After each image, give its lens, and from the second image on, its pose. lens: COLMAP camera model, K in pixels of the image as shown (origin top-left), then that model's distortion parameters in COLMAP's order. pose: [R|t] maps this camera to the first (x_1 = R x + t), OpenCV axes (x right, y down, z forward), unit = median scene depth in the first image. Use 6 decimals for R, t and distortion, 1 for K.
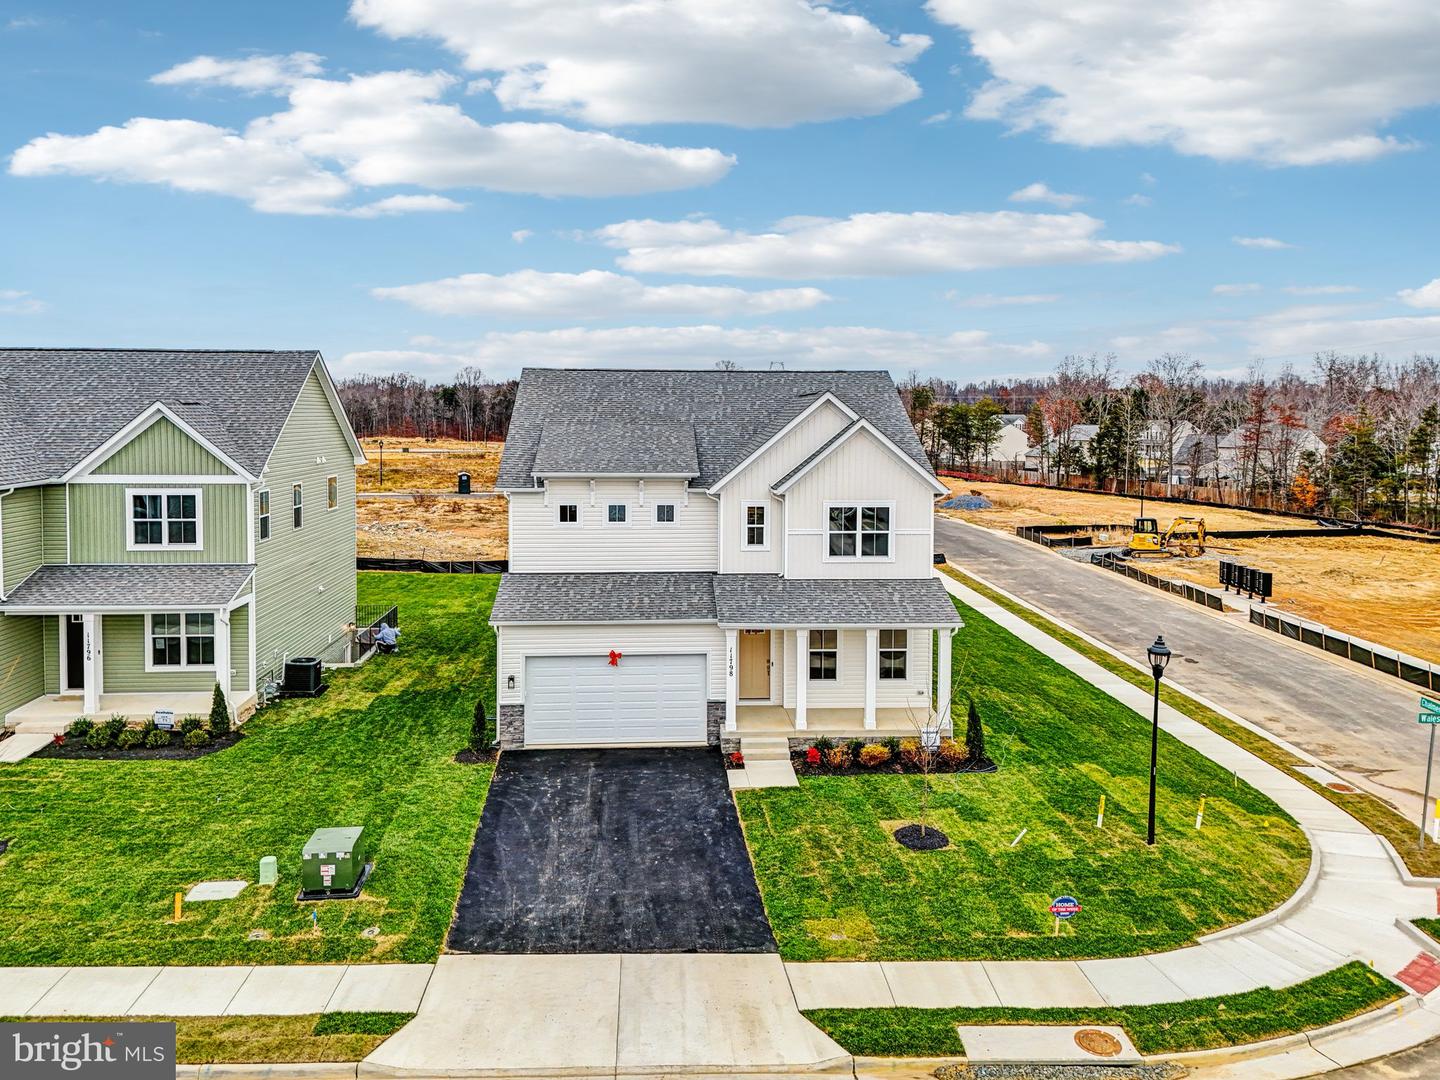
lens RADIAL K [[1088.6, 0, 715.1], [0, 1088.6, 461.3], [0, 0, 1]] dist [0.065116, -0.054305]
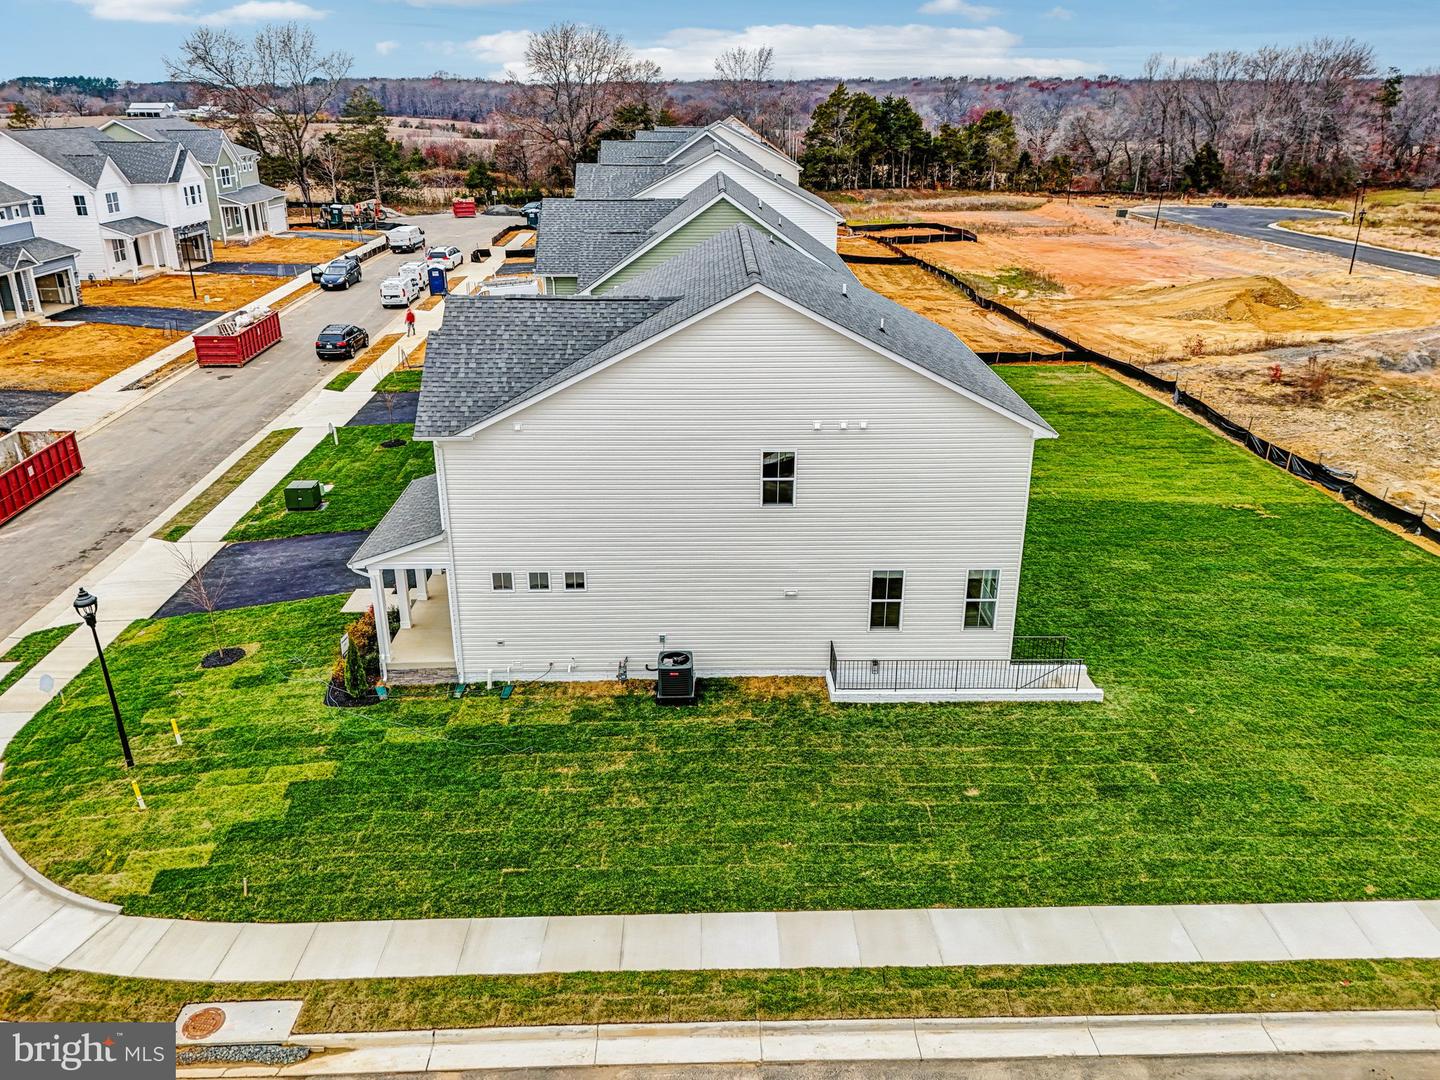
lens RADIAL K [[1096.6, 0, 719.7], [0, 1096.6, 538.8], [0, 0, 1]] dist [0.038409, -0.003128]
pose [[-0.050120, 0.367893, -0.928517, 1.055904], [-0.046346, 0.927827, 0.370121, -0.234065], [0.997667, 0.061584, -0.029453, 1.302300]]
